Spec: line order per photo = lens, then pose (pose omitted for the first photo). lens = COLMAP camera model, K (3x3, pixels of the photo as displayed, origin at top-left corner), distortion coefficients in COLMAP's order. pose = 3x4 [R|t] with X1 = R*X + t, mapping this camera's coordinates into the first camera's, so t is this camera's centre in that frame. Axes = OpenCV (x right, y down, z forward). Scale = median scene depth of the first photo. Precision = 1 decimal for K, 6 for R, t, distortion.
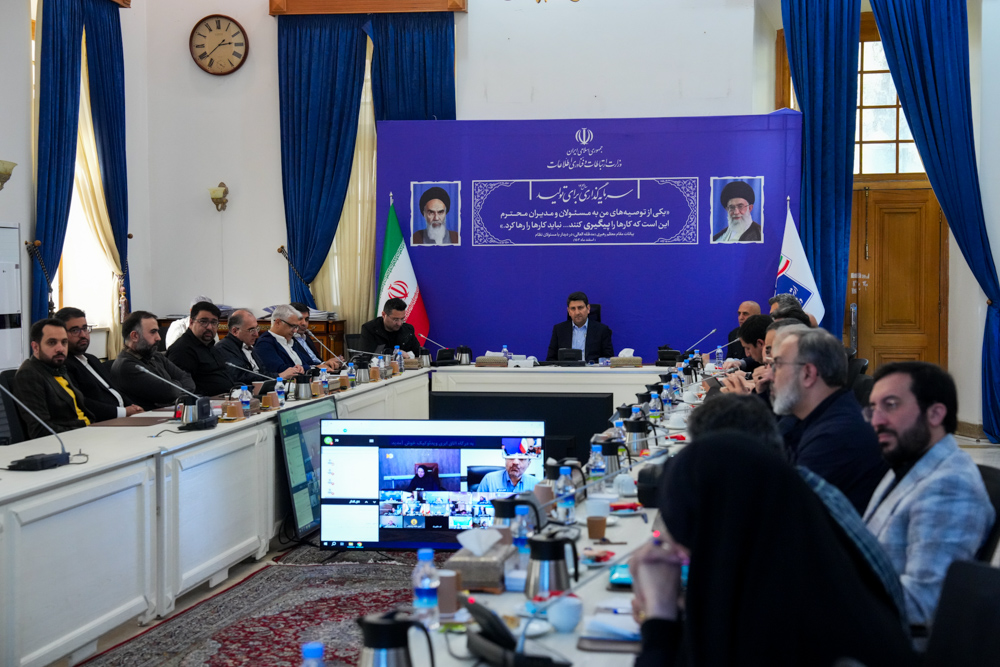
lens RADIAL K [[1748.9, 0, 500.0], [0, 1748.9, 333.5], [0, 0, 1]] dist [0.239598, -0.103680]
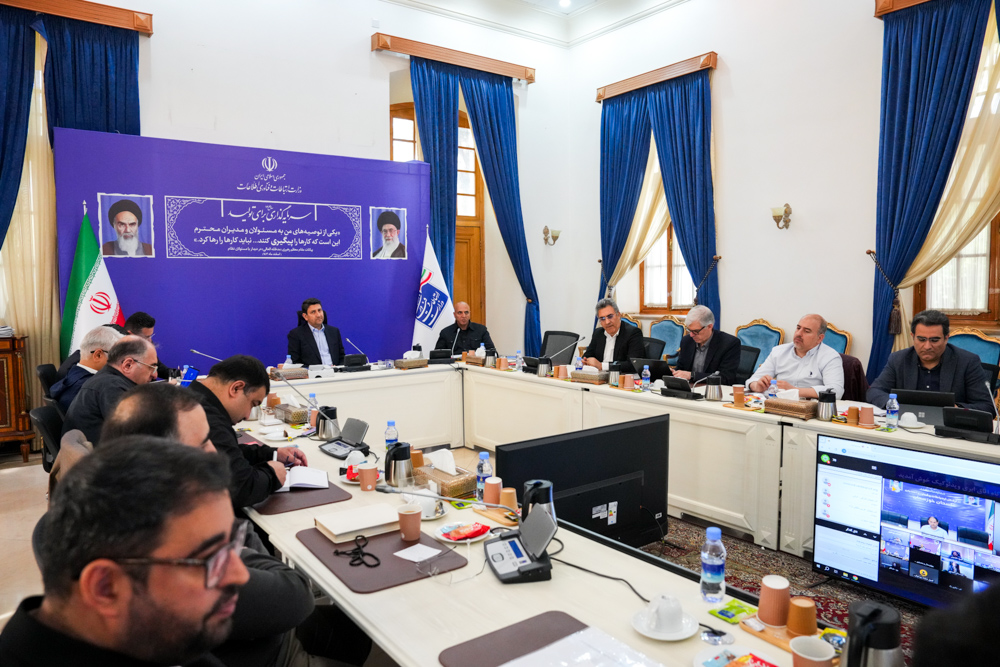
lens RADIAL K [[690.7, 0, 500.0], [0, 690.7, 333.5], [0, 0, 1]] dist [-0.117007, 0.097130]
pose [[0.706829, -0.053707, 0.705343, -0.164366], [0.030733, 0.998504, 0.045232, -0.017044], [-0.706717, -0.010294, 0.707422, 0.577067]]
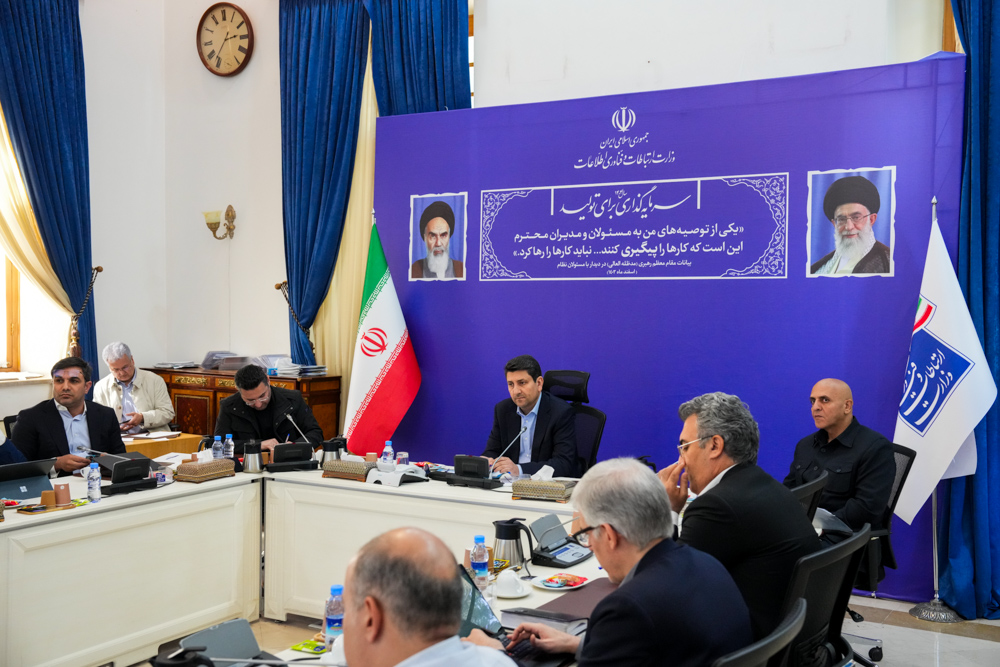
lens RADIAL K [[1104.2, 0, 500.0], [0, 1104.2, 333.5], [0, 0, 1]] dist [0.058831, 0.039710]
pose [[0.927872, 0.018590, -0.372434, 0.164320], [-0.020391, 0.999792, -0.000898, -0.028283], [0.372340, 0.008427, 0.928058, 0.584967]]
